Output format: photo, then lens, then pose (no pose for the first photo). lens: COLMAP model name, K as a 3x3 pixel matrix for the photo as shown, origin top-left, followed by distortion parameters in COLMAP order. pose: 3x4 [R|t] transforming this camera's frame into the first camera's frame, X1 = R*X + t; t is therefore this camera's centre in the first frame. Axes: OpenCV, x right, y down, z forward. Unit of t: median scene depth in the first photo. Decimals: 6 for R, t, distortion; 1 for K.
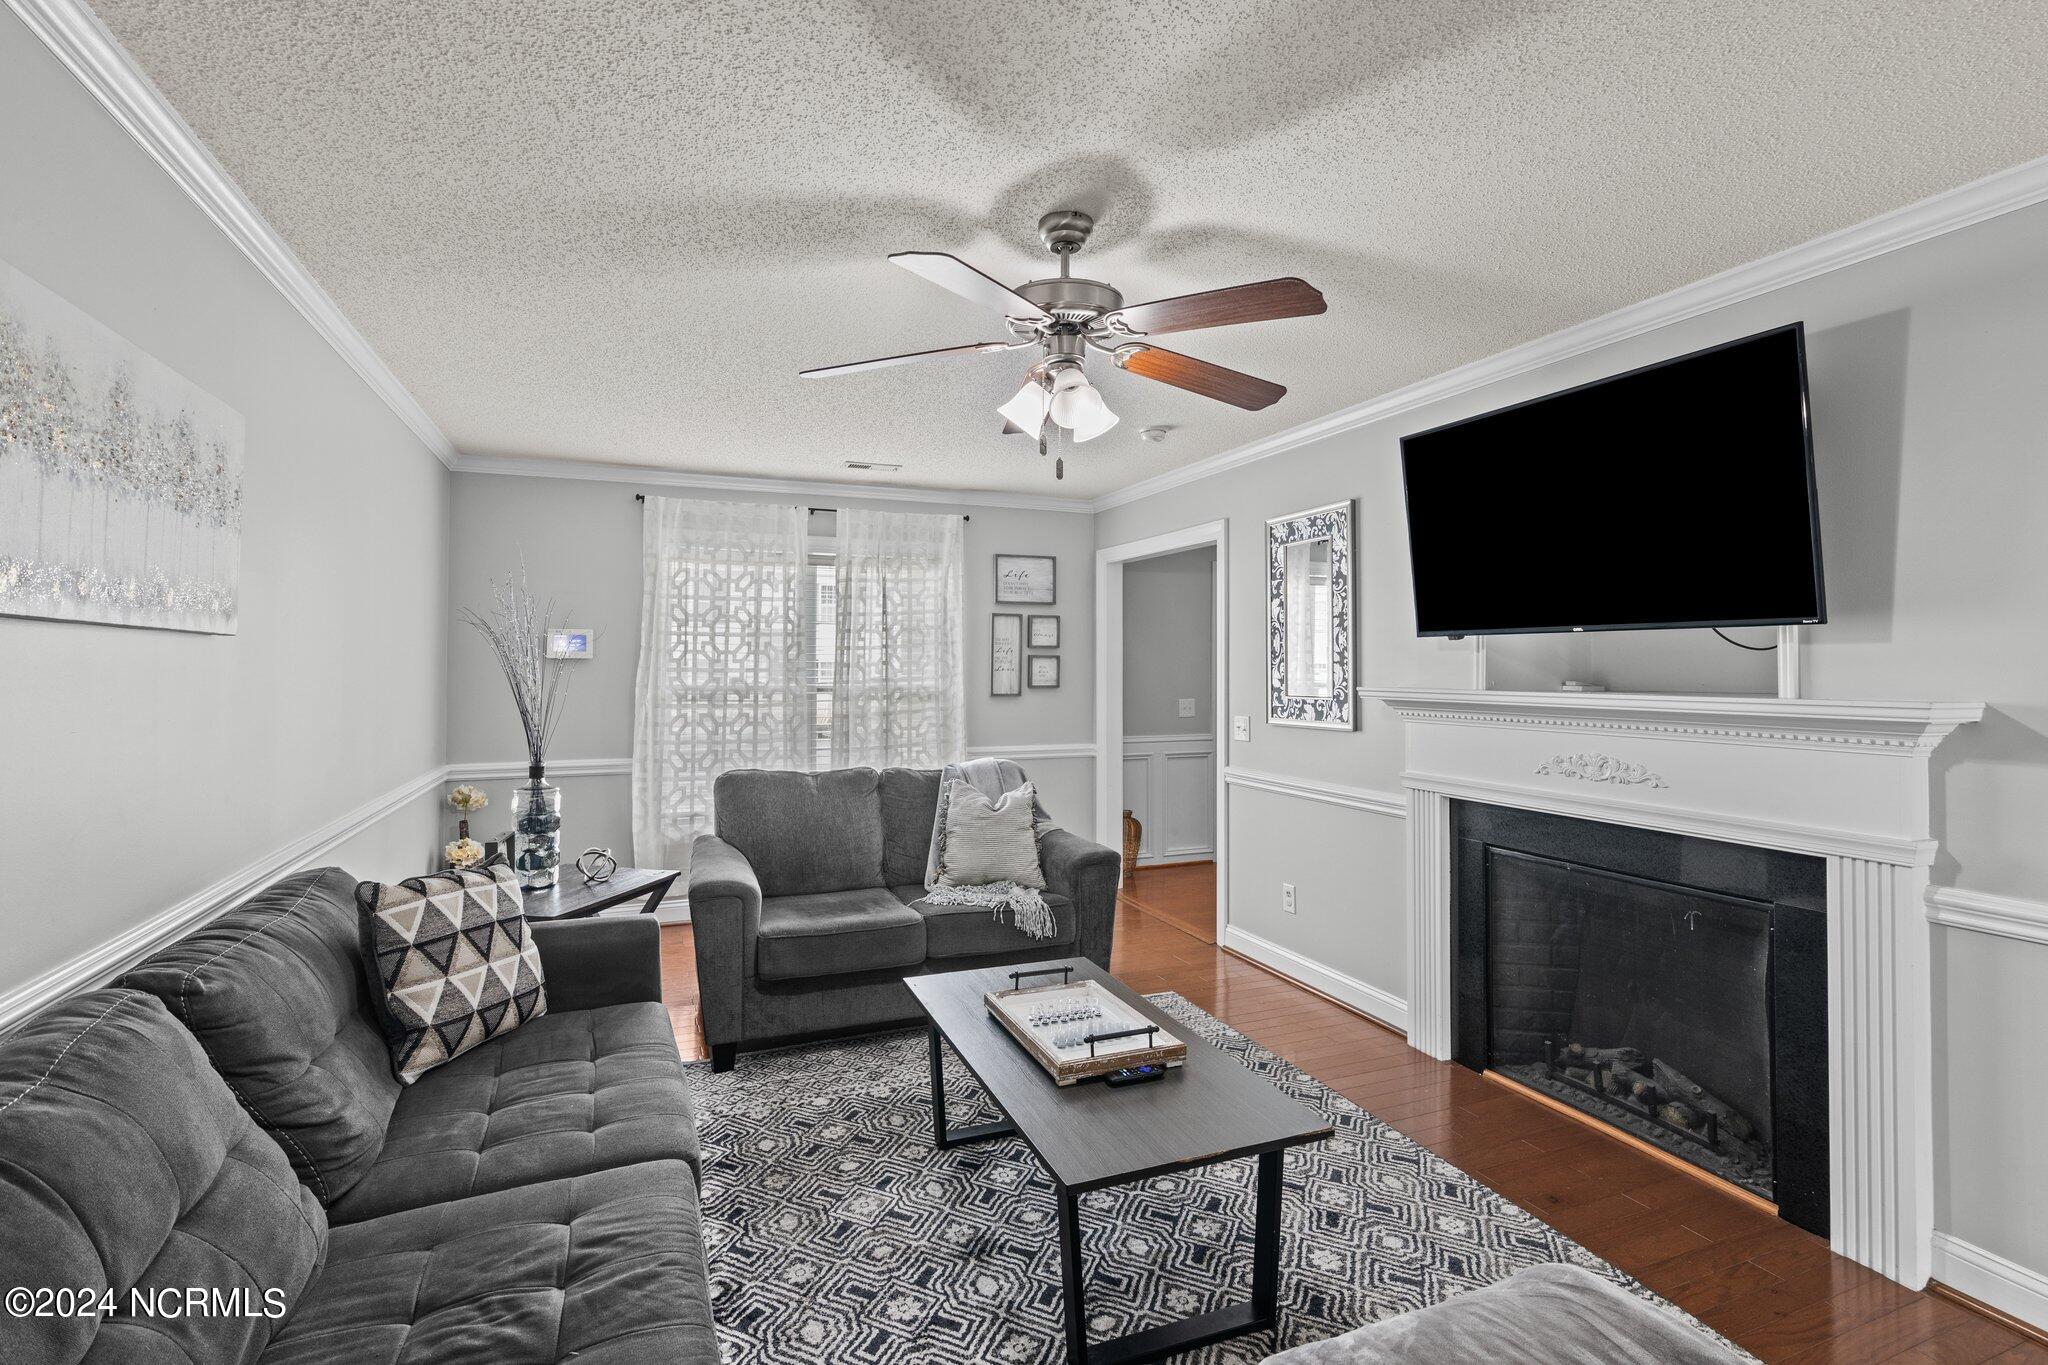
lens RADIAL K [[951.2, 0, 1020.9], [0, 951.2, 649.2], [0, 0, 1]] dist [-0.003964, -0.000605]
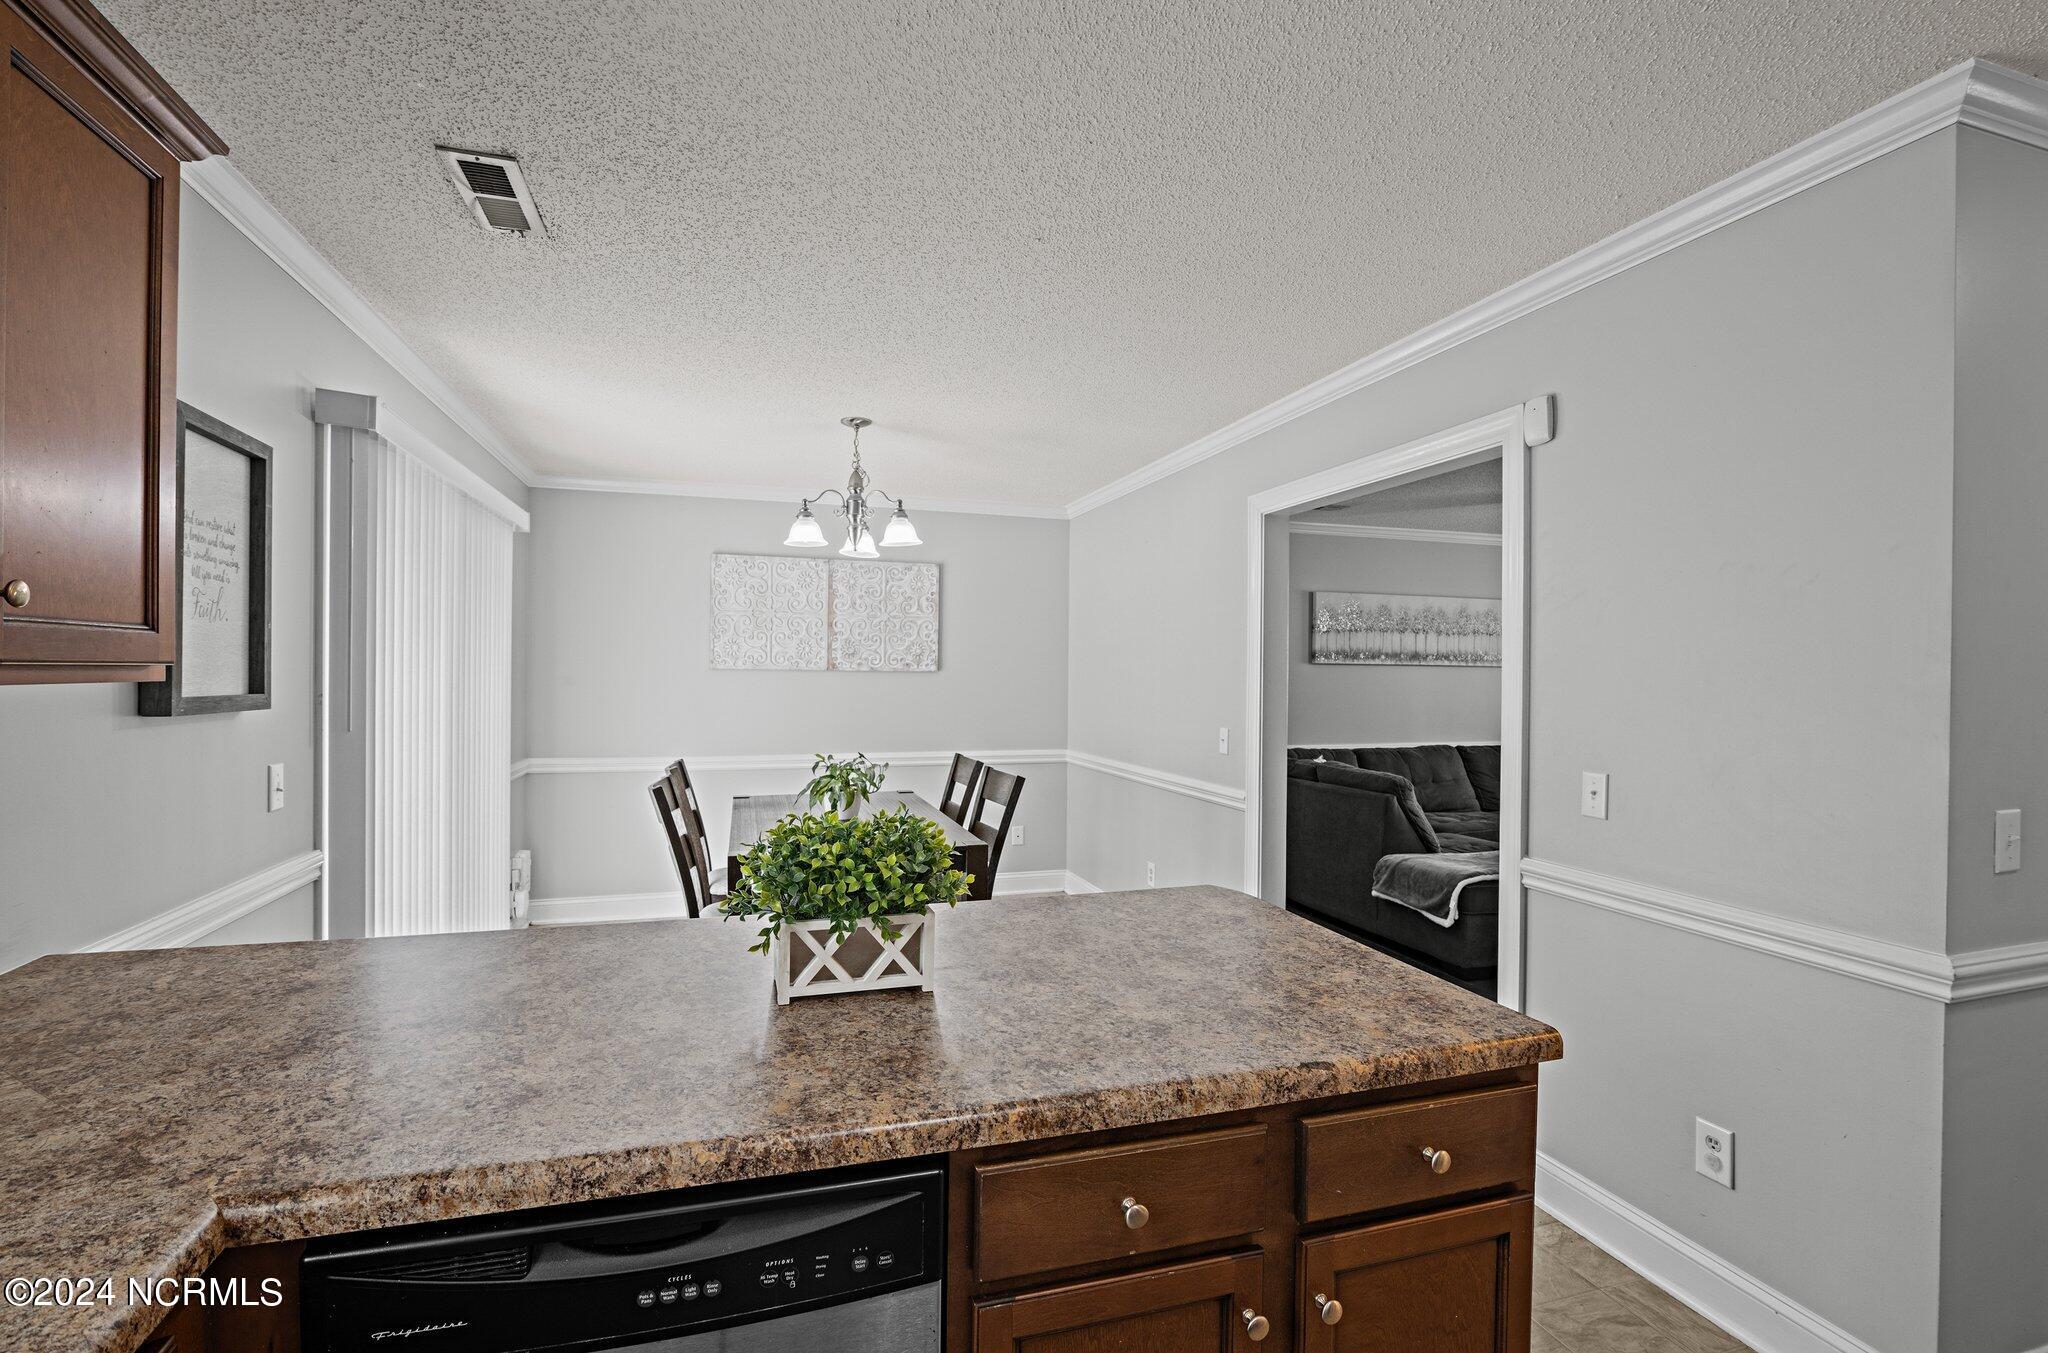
lens RADIAL K [[927.8, 0, 1024.0], [0, 927.8, 676.5], [0, 0, 1]] dist [-0.000125, -0.000020]
pose [[-0.078586, 0.002122, -0.996905, 1.323390], [0.007622, 0.999970, 0.001528, 0.000315], [0.996878, -0.007479, -0.078599, -0.252666]]
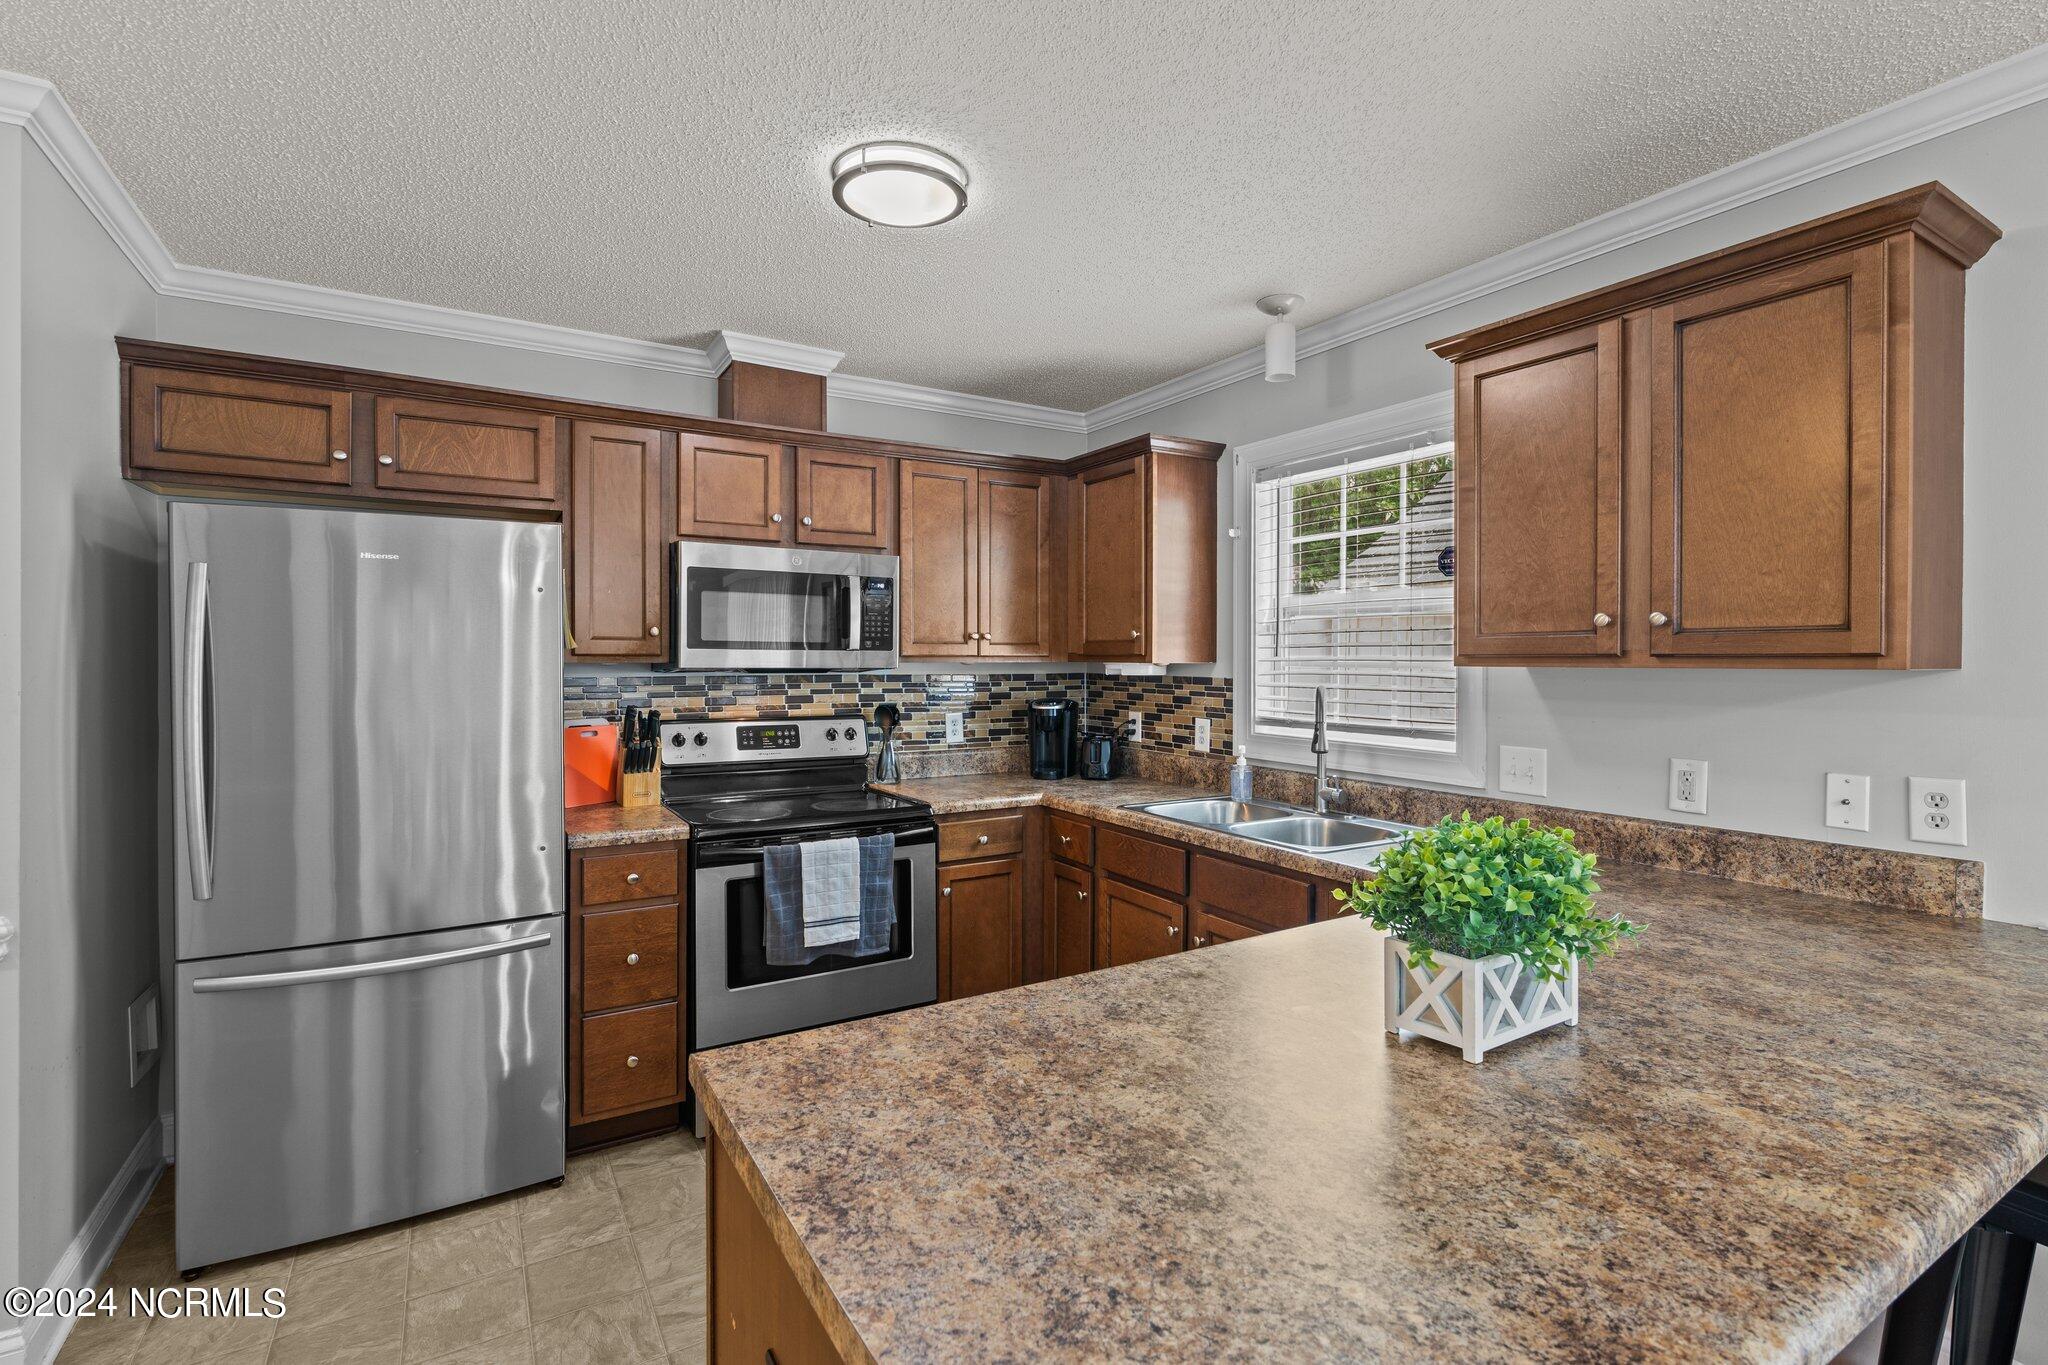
lens RADIAL K [[943.5, 0, 1021.3], [0, 943.5, 665.5], [0, 0, 1]] dist [0.000646, 0.000365]
pose [[-0.159074, -0.008752, 0.987228, 0.727833], [-0.020224, 0.999780, 0.005605, 0.001936], [-0.987059, -0.019074, -0.159216, -0.153171]]
